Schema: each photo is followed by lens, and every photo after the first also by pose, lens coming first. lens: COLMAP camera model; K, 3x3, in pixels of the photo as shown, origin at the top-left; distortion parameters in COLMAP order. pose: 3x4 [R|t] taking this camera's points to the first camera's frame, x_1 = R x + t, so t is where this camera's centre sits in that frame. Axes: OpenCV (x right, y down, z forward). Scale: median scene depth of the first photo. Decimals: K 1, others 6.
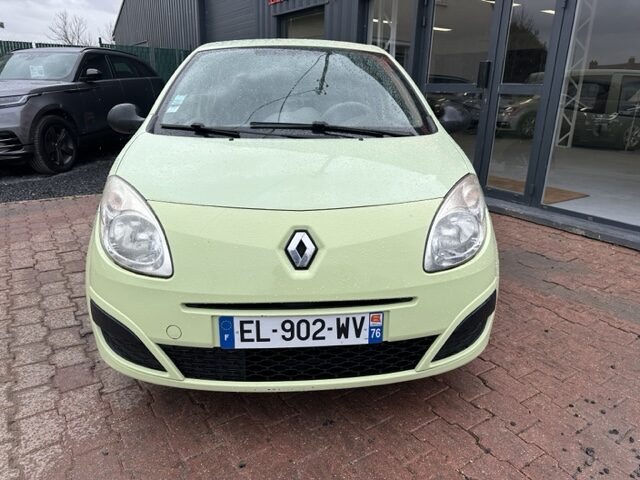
lens RADIAL K [[458.4, 0, 320.1], [0, 458.4, 221.5], [0, 0, 1]] dist [0.000422, 0.000137]
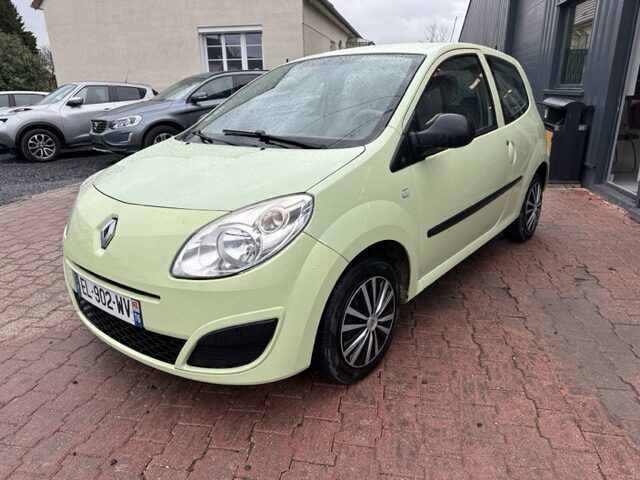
lens RADIAL K [[439.5, 0, 320.0], [0, 439.5, 240.0], [0, 0, 1]] dist [0.001204, -0.000106]
pose [[0.743127, 0.181991, -0.643927, 1.062939], [-0.162667, 0.982570, 0.089973, -0.111219], [0.649078, 0.037885, 0.759778, 0.433902]]
